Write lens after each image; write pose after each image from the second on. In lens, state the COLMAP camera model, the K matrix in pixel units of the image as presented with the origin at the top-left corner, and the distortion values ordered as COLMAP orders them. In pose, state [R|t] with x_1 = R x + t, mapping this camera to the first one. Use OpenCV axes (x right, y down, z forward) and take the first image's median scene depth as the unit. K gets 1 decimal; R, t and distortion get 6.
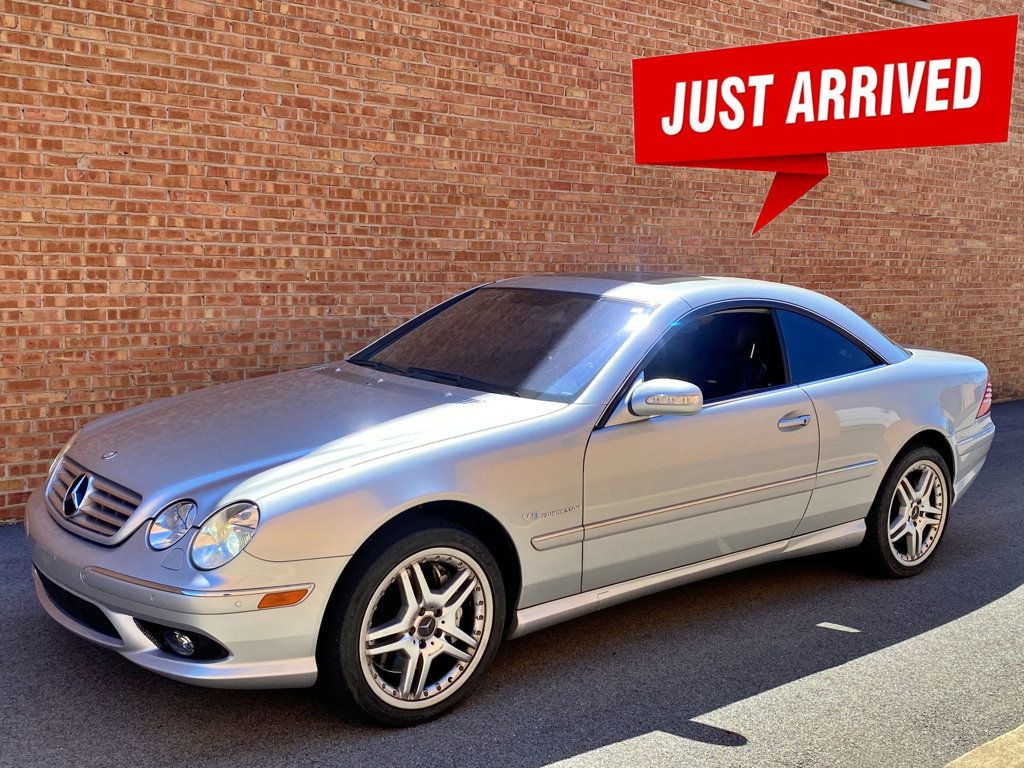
lens RADIAL K [[1115.4, 0, 513.0], [0, 1115.4, 386.4], [0, 0, 1]] dist [0.015986, 0.000000]
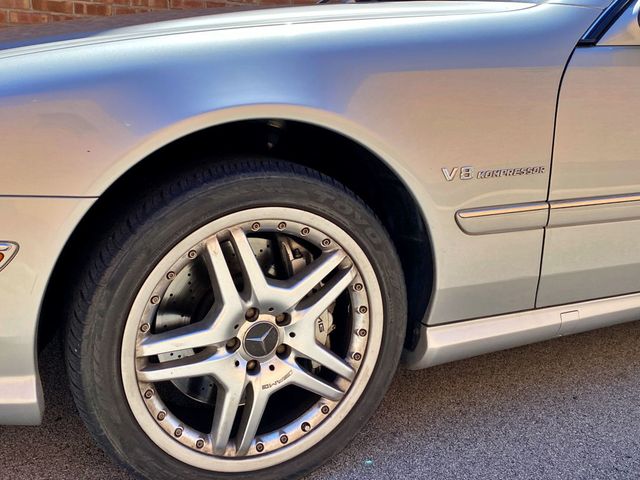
lens RADIAL K [[697.1, 0, 292.2], [0, 697.1, 236.8], [0, 0, 1]] dist [0.015986, 0.000000]
pose [[0.964067, 0.065319, -0.257502, 0.030176], [-0.040630, 0.994151, 0.100063, 0.121777], [0.262532, -0.086005, 0.961083, 0.646963]]
